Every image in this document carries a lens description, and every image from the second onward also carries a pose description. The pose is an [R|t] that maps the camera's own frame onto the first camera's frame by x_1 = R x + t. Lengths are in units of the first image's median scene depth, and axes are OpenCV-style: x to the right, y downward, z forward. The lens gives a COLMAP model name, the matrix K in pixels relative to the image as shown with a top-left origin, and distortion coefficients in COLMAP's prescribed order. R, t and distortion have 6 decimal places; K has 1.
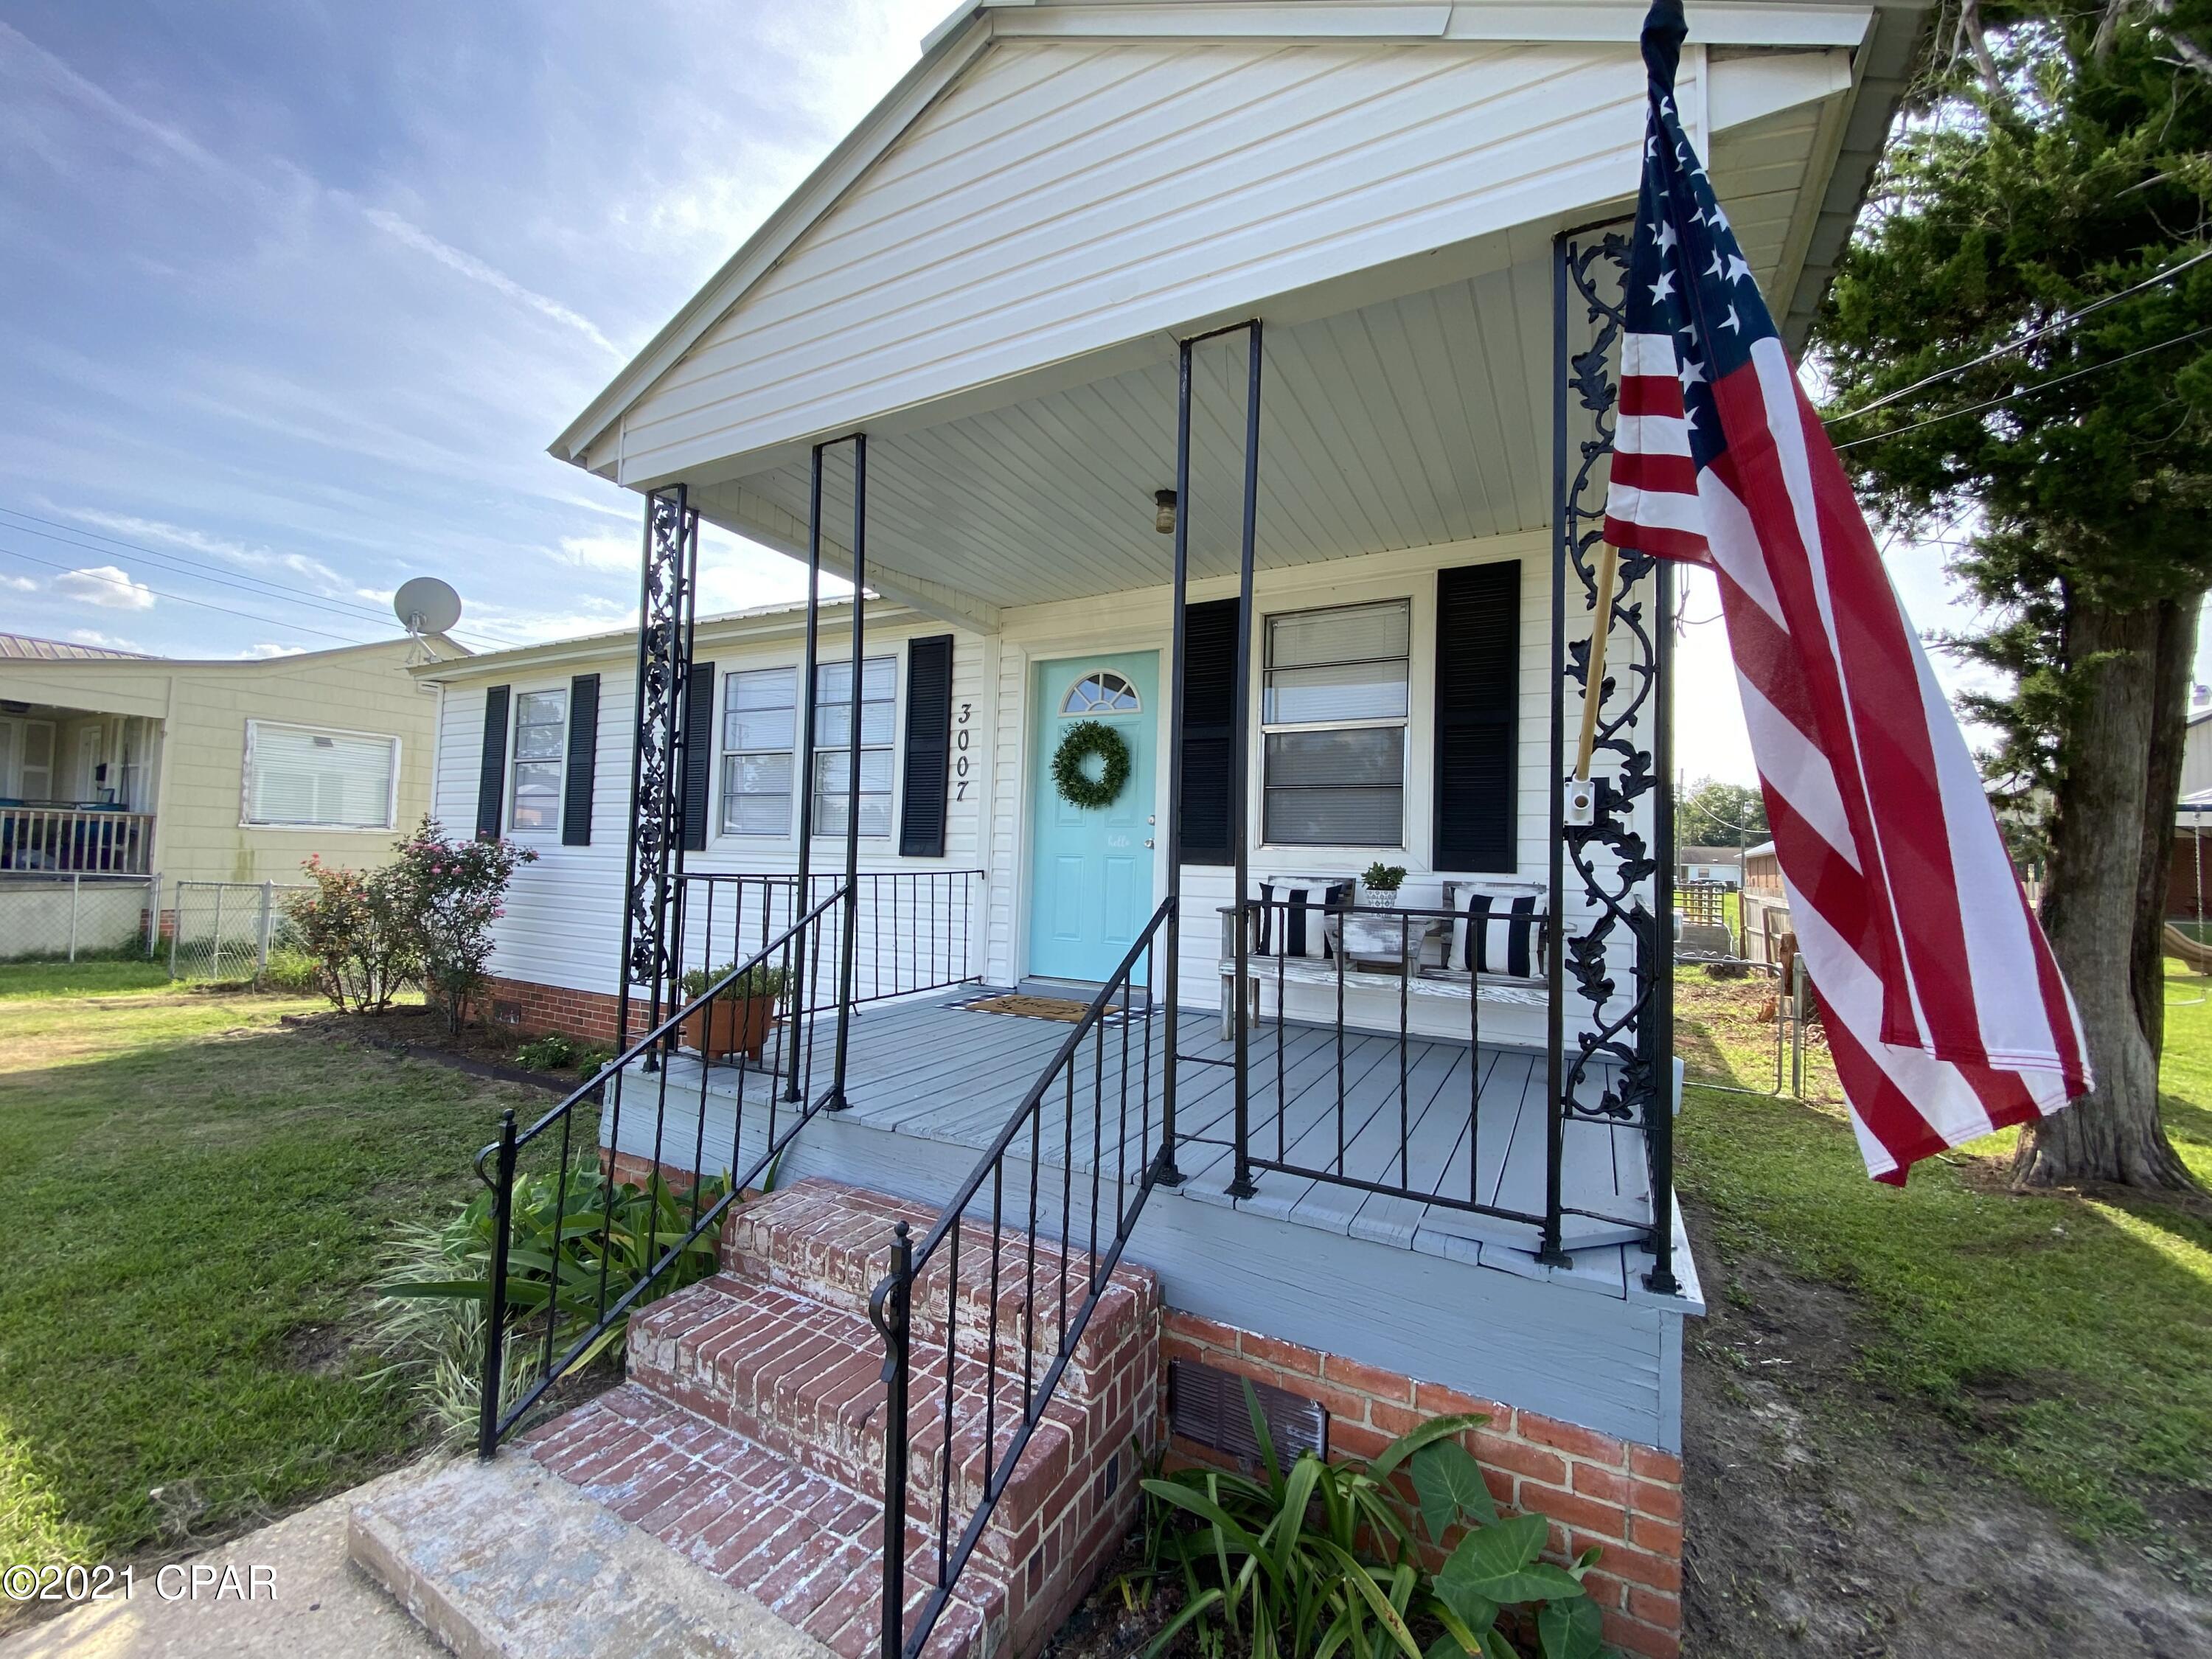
lens RADIAL K [[892.5, 0, 1106.0], [0, 892.5, 829.5], [0, 0, 1]] dist [-0.000682, -0.000104]
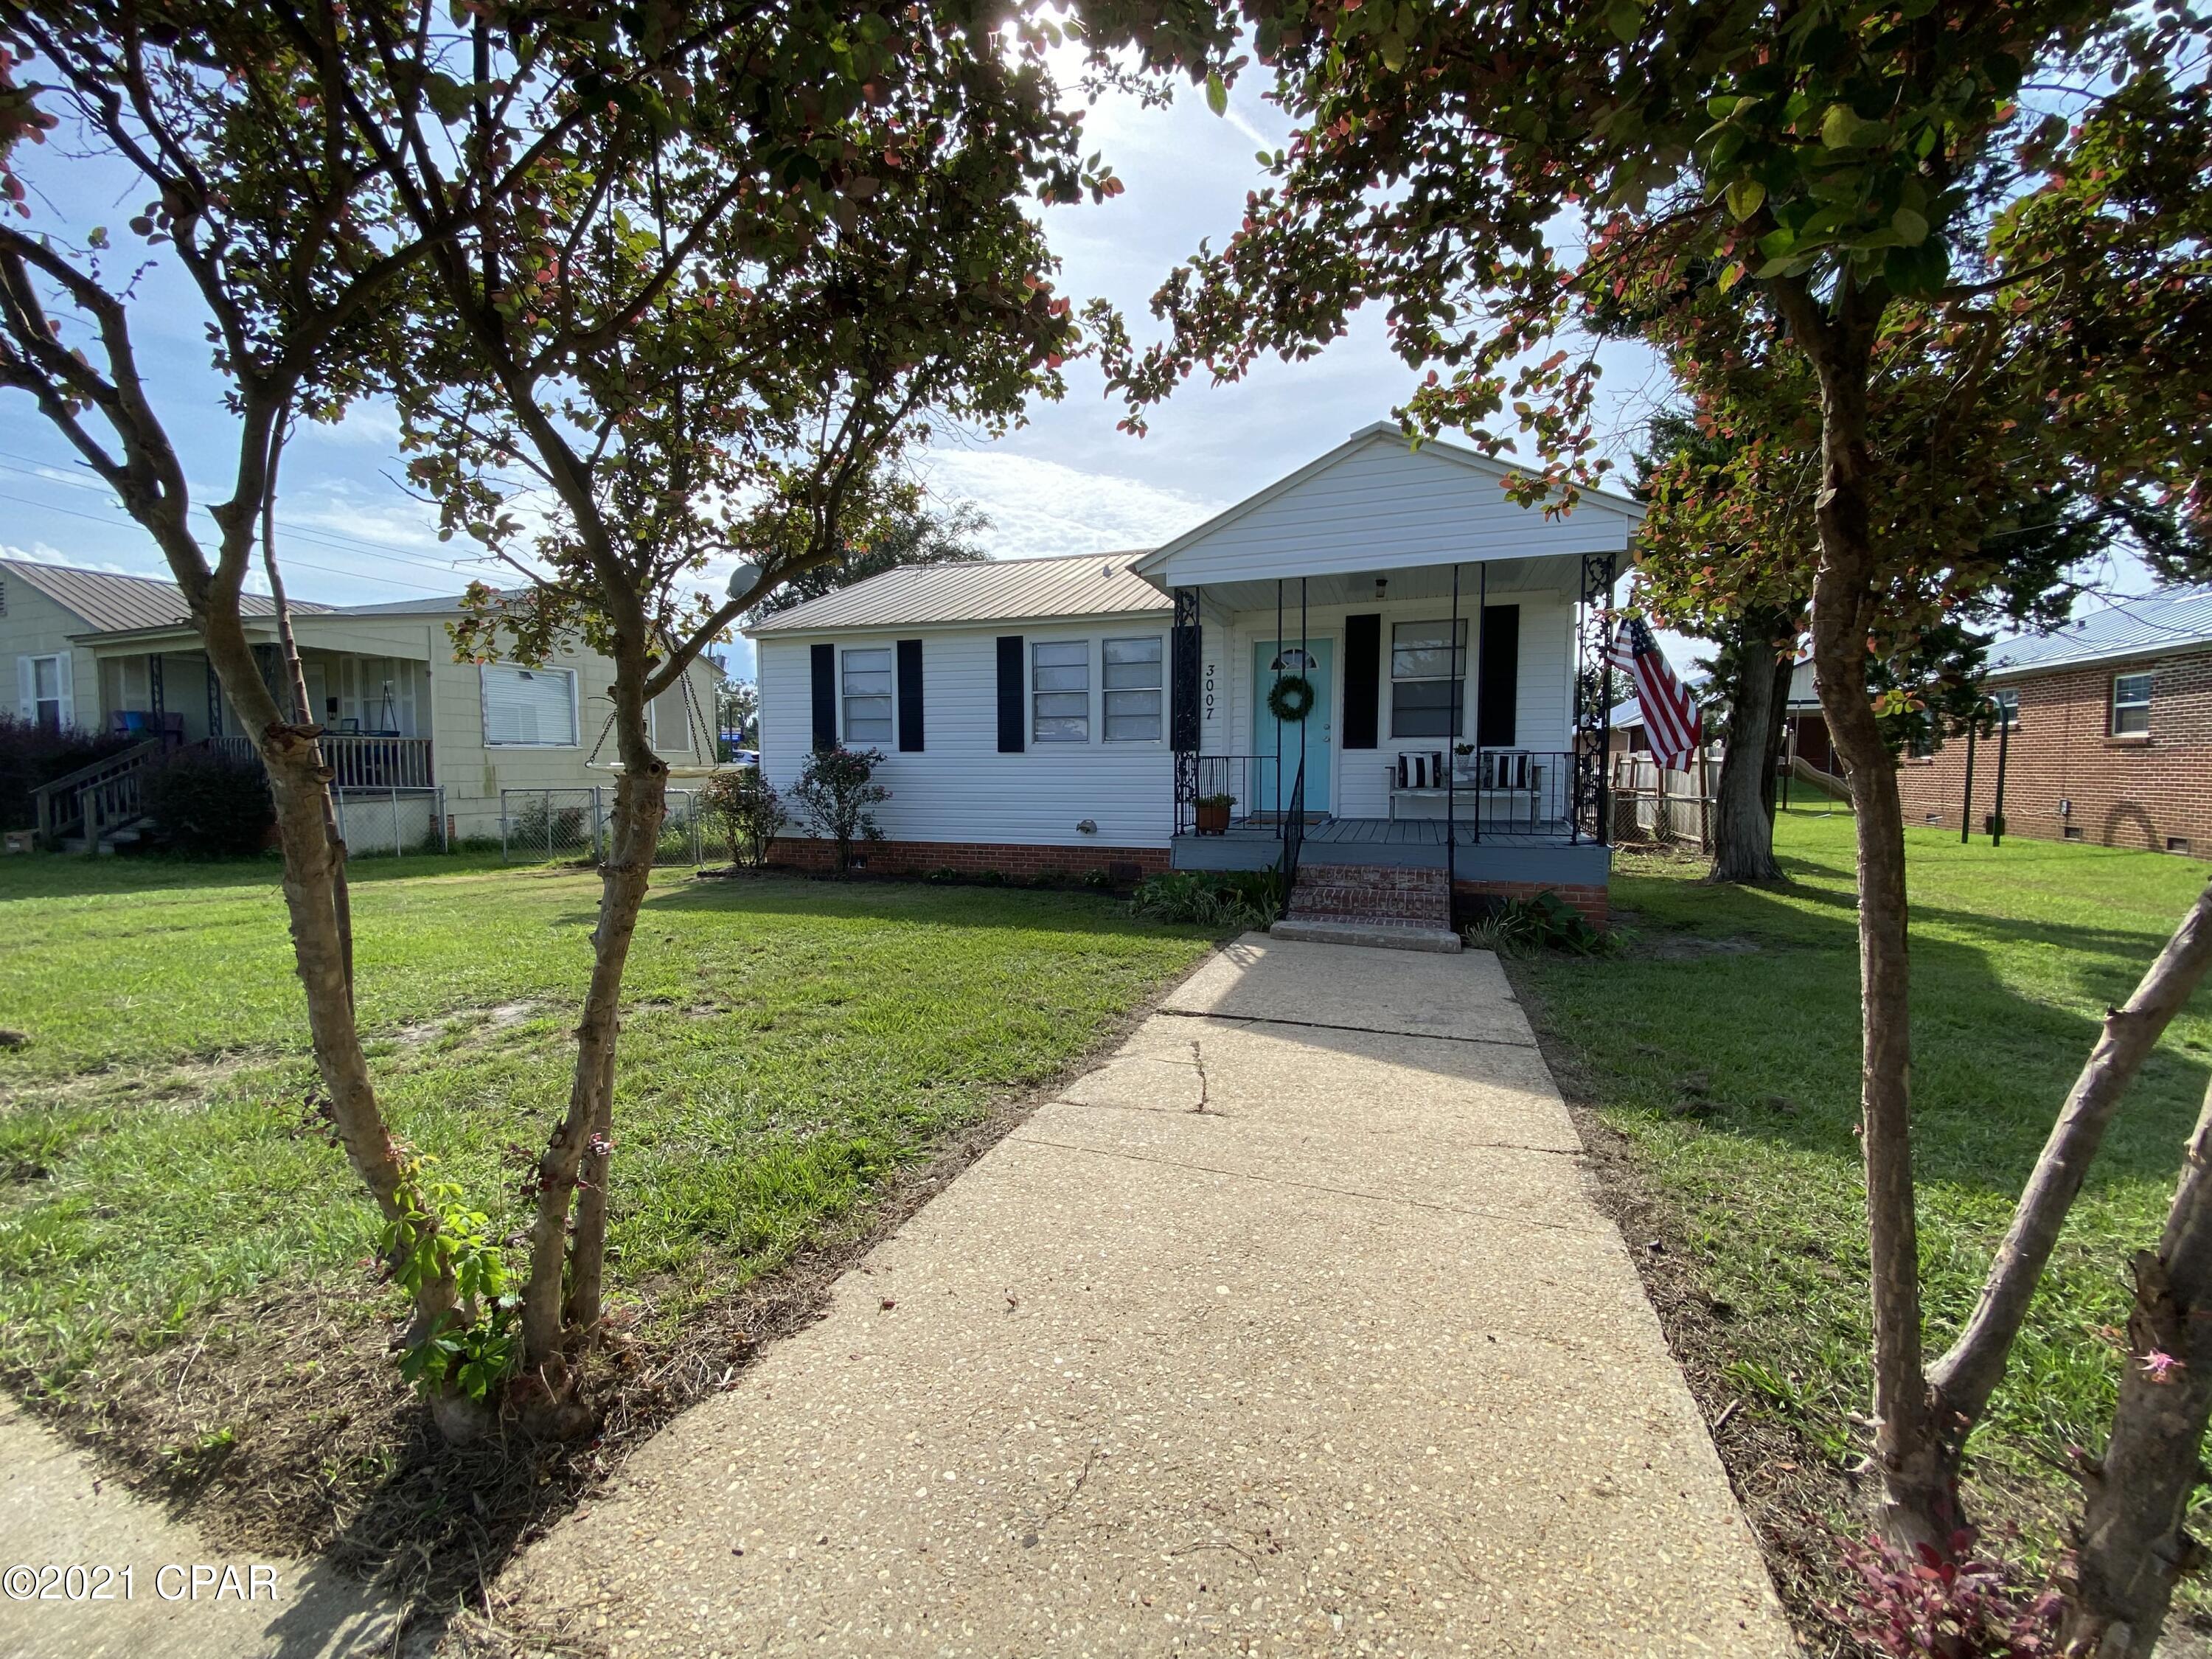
lens RADIAL K [[881.9, 0, 1106.0], [0, 881.9, 829.5], [0, 0, 1]] dist [0.031093, -0.000006]
pose [[0.986808, -0.046631, 0.155036, -0.719112], [0.028165, 0.992466, 0.119241, -0.030916], [-0.159428, -0.113301, 0.980686, -0.836069]]
